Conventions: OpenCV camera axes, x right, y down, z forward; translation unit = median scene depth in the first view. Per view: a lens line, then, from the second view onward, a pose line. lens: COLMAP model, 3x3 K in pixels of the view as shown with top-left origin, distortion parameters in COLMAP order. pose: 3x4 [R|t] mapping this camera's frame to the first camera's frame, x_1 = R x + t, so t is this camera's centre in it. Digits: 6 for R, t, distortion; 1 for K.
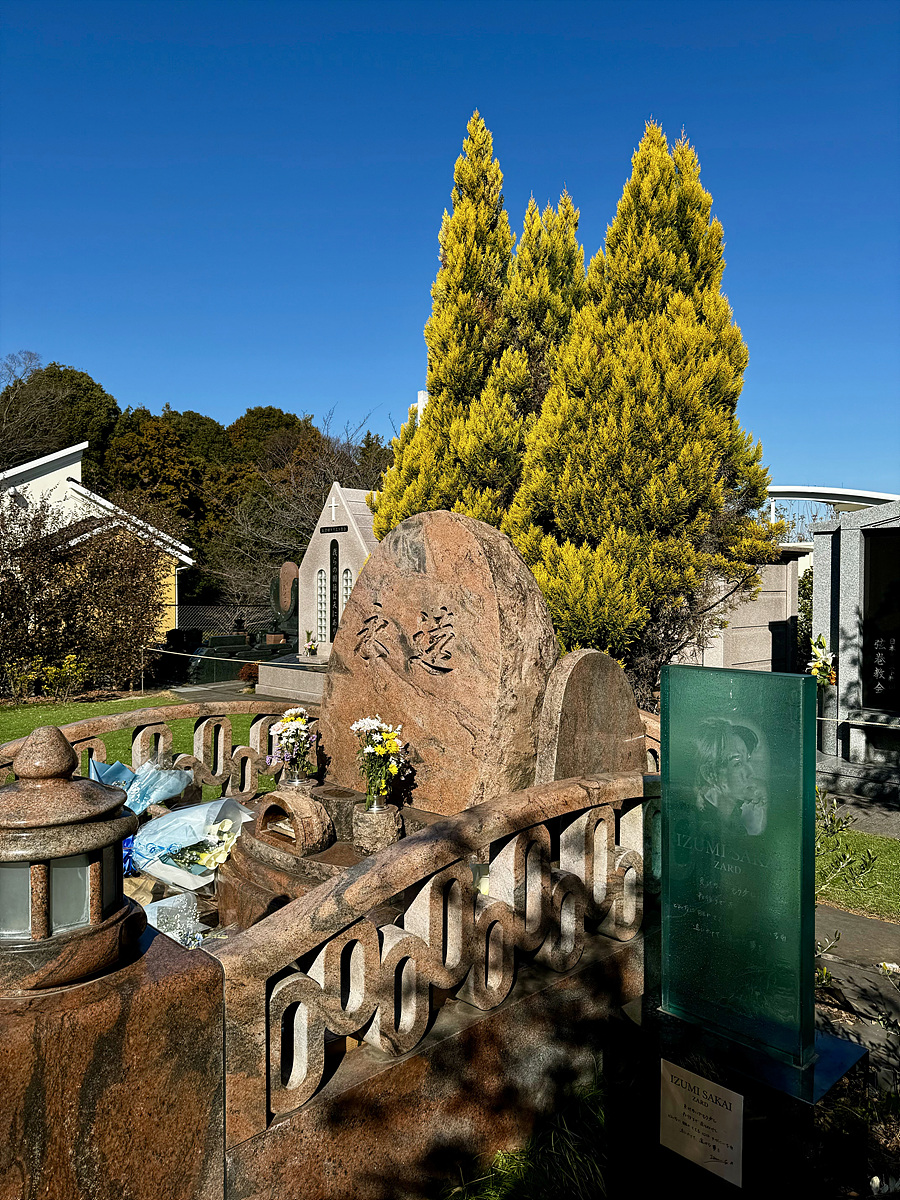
lens RADIAL K [[848.1, 0, 454.2], [0, 848.1, 606.6], [0, 0, 1]] dist [0.126874, -0.223732]
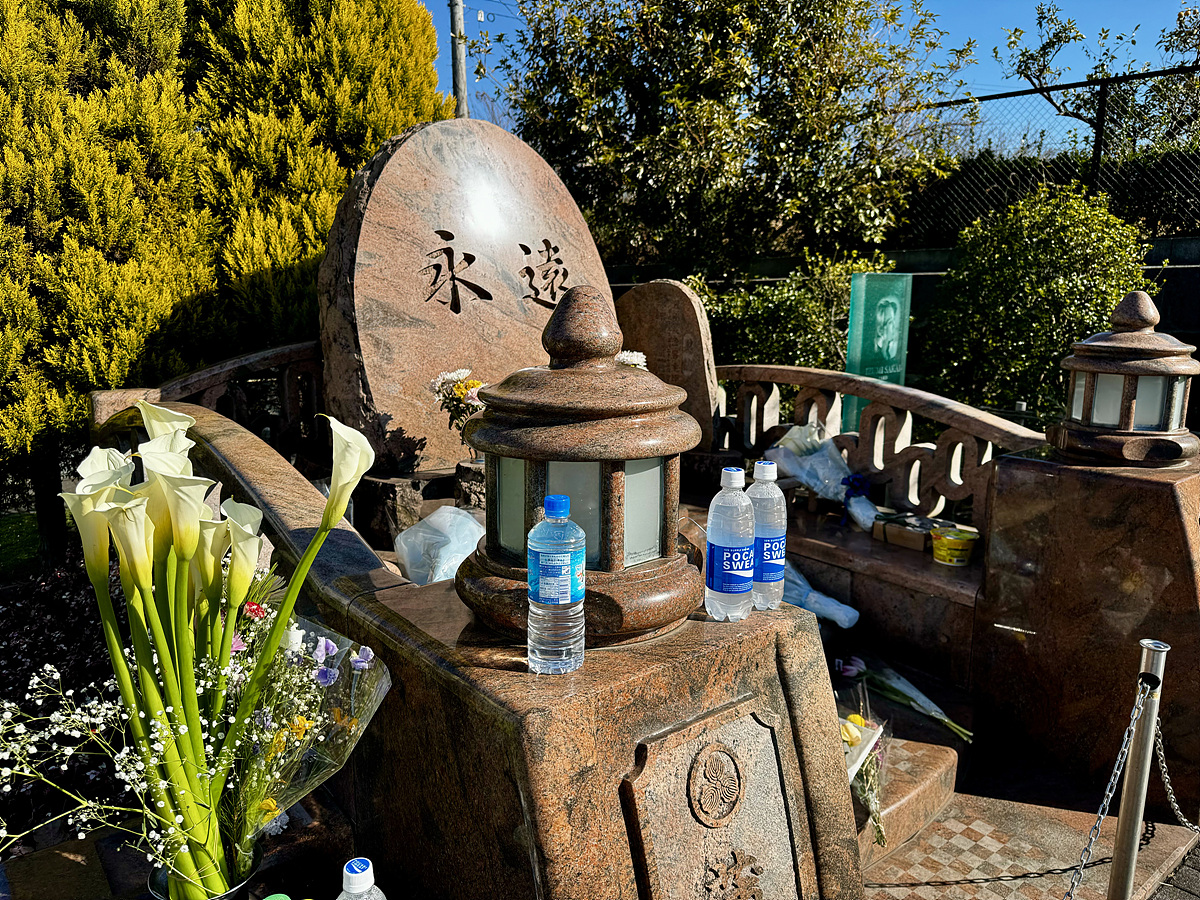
lens RADIAL K [[795.7, 0, 600.7], [0, 795.7, 462.6], [0, 0, 1]] dist [0.096375, -0.100545]
pose [[0.098411, -0.201732, 0.974484, -0.828855], [0.024828, 0.979431, 0.200248, 0.059682], [-0.994836, 0.004488, 0.101395, 0.774745]]
